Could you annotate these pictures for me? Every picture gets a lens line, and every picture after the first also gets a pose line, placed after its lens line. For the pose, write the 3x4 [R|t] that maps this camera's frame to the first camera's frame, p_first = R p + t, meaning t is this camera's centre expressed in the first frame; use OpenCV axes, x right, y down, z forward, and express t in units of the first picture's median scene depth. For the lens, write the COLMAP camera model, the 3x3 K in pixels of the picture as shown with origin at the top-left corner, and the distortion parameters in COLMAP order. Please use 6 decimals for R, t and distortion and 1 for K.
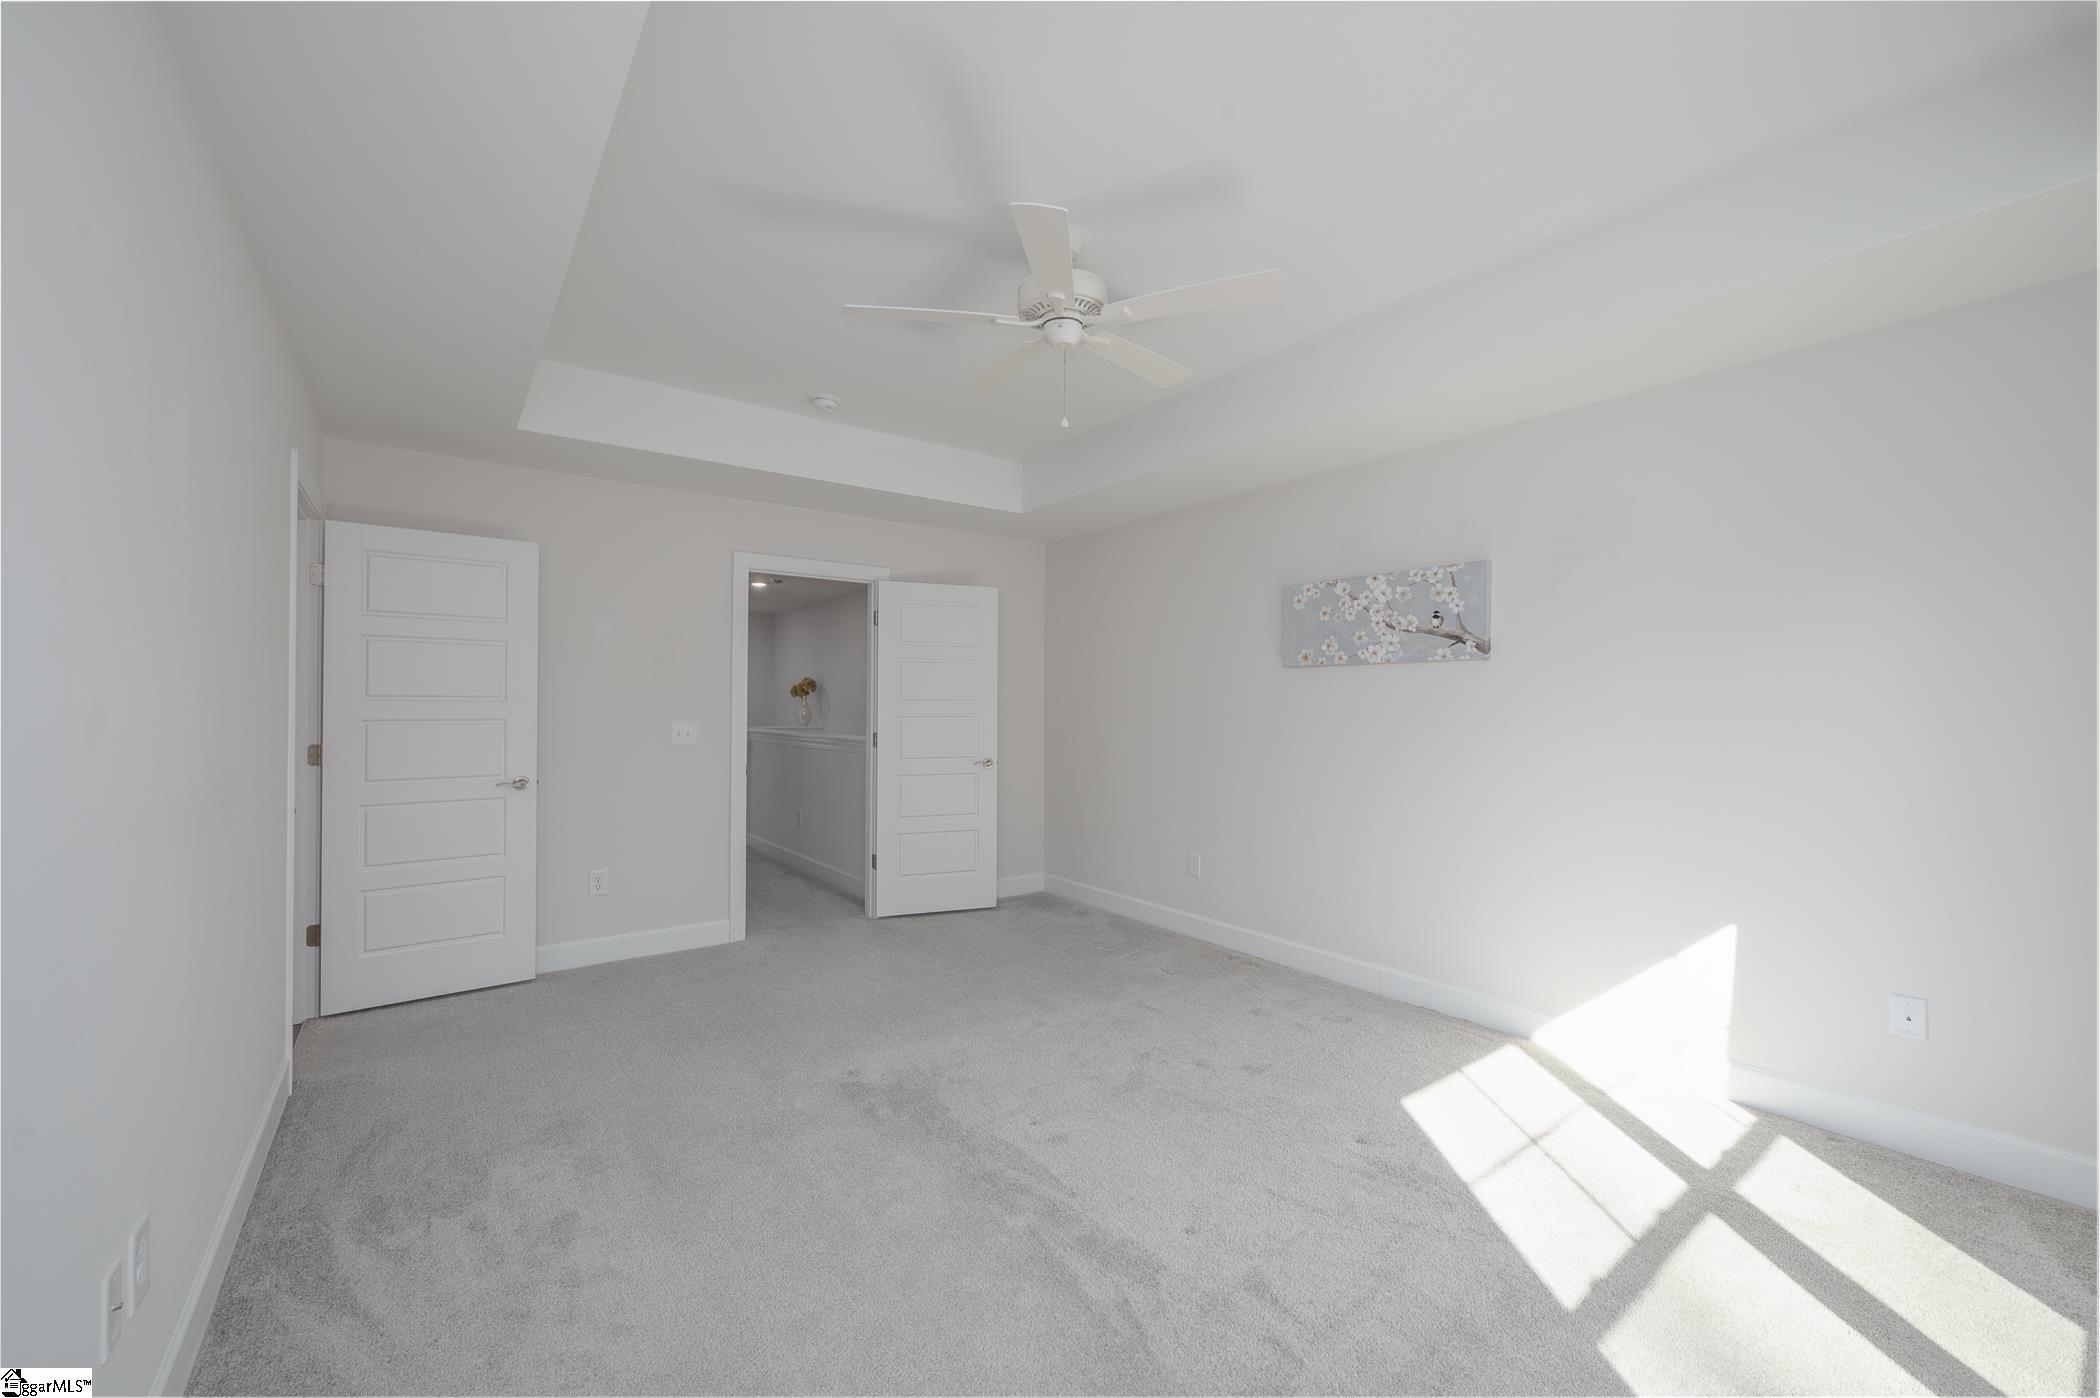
lens RADIAL K [[829.6, 0, 1050.6], [0, 829.6, 695.7], [0, 0, 1]] dist [-0.004765, -0.000032]
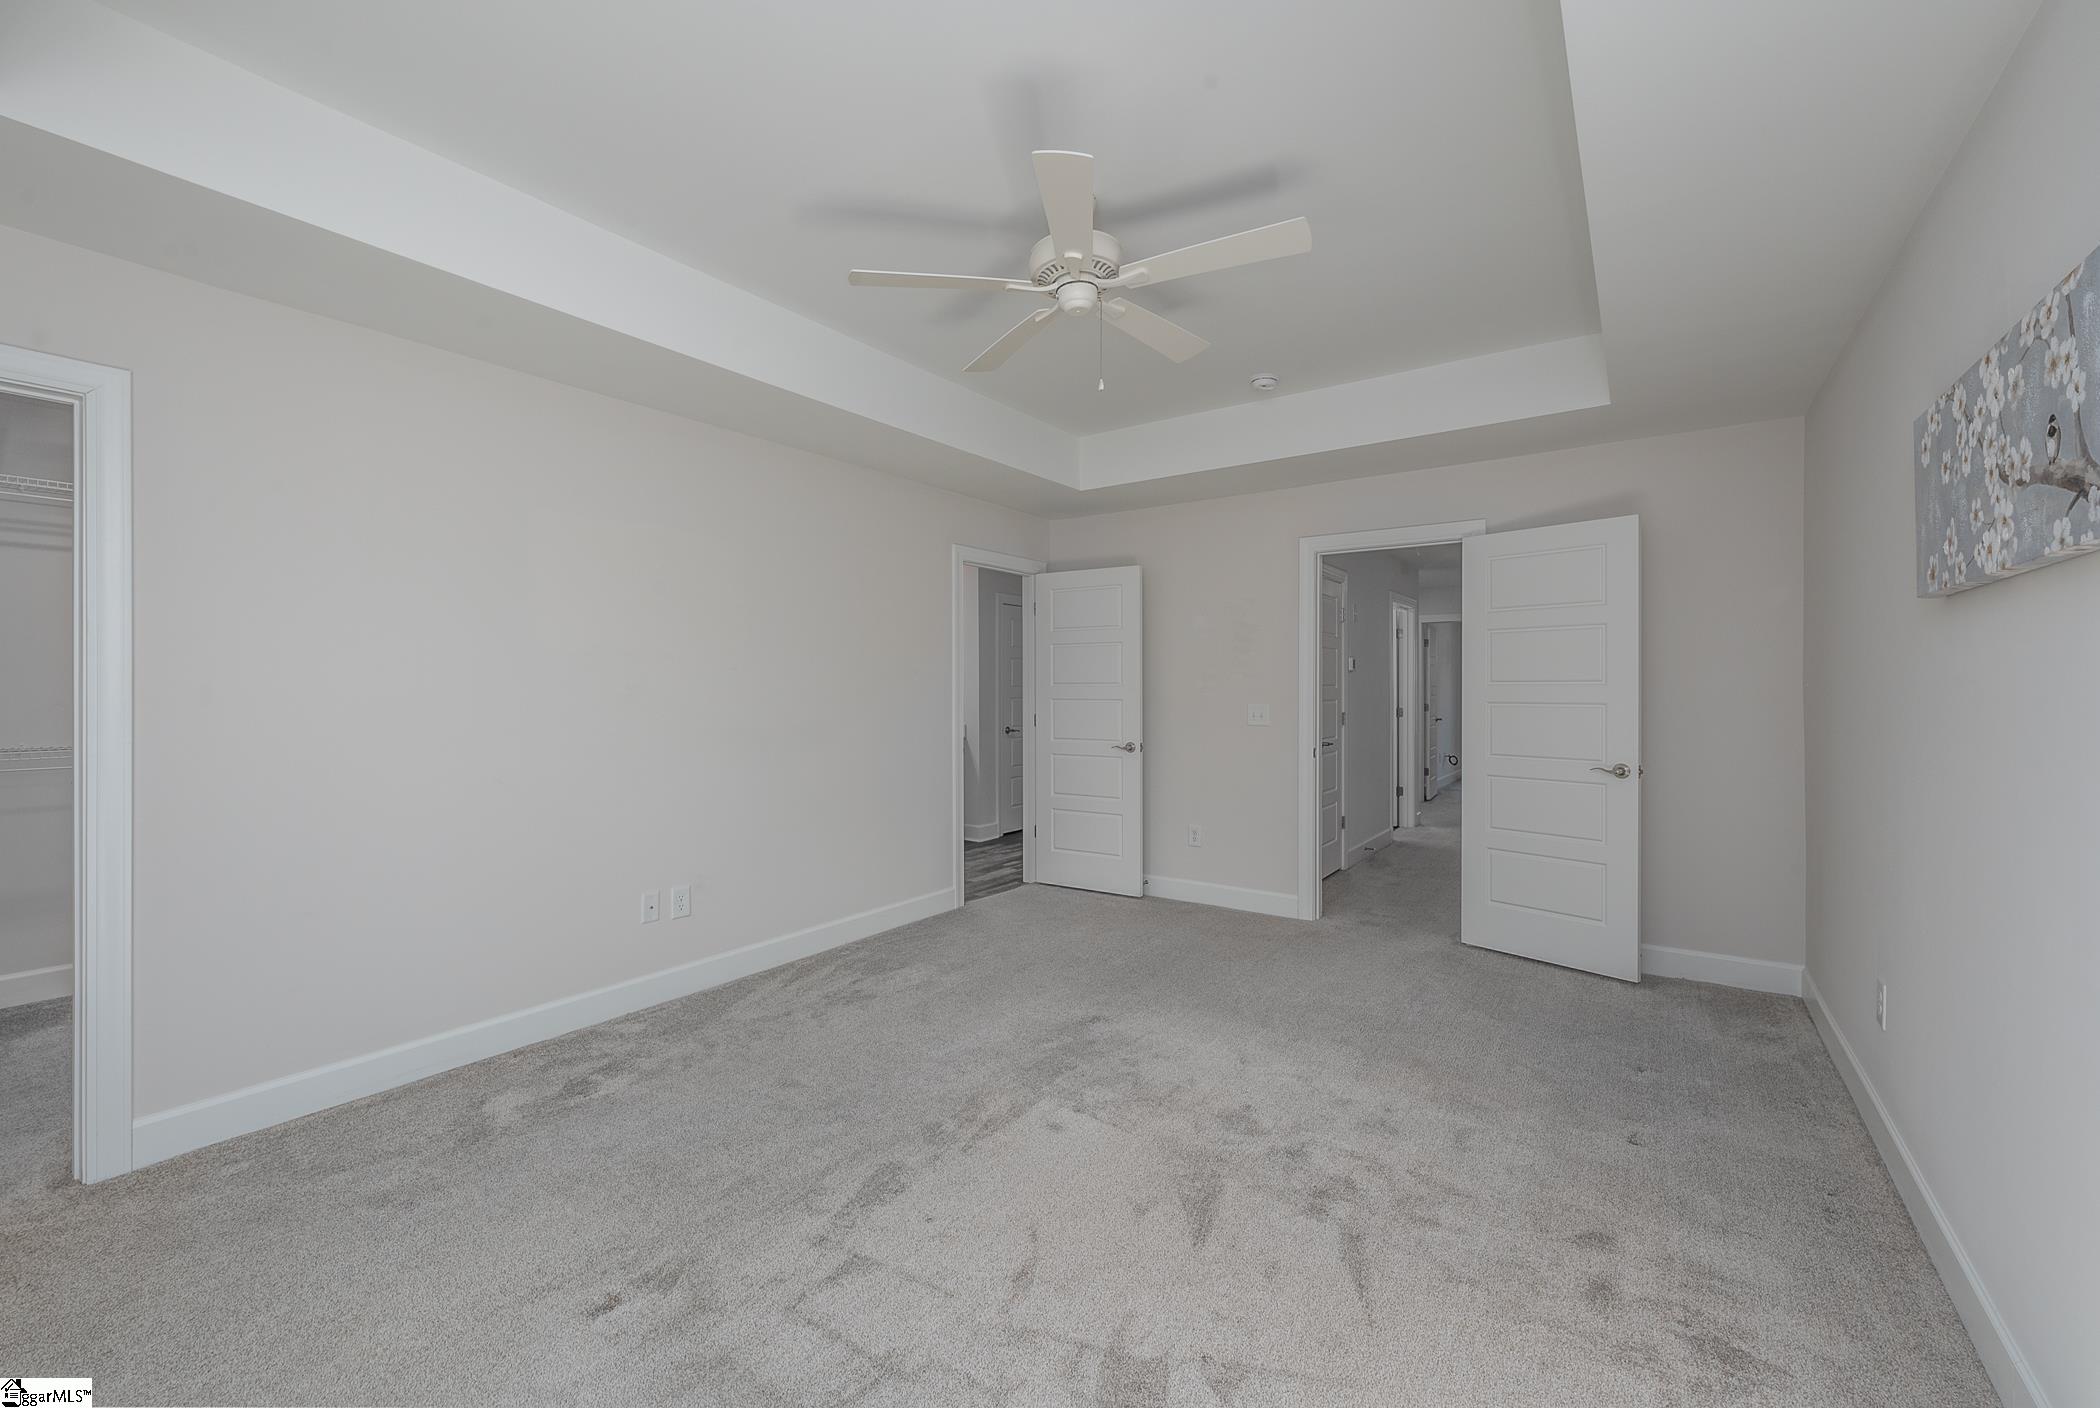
lens RADIAL K [[860.3, 0, 1049.4], [0, 860.3, 692.8], [0, 0, 1]] dist [-0.001643, 0.000024]
pose [[0.307818, 0.000185, -0.951445, 0.631954], [0.015065, 0.999874, 0.005068, 0.007783], [0.951326, -0.015893, 0.307776, 0.439289]]
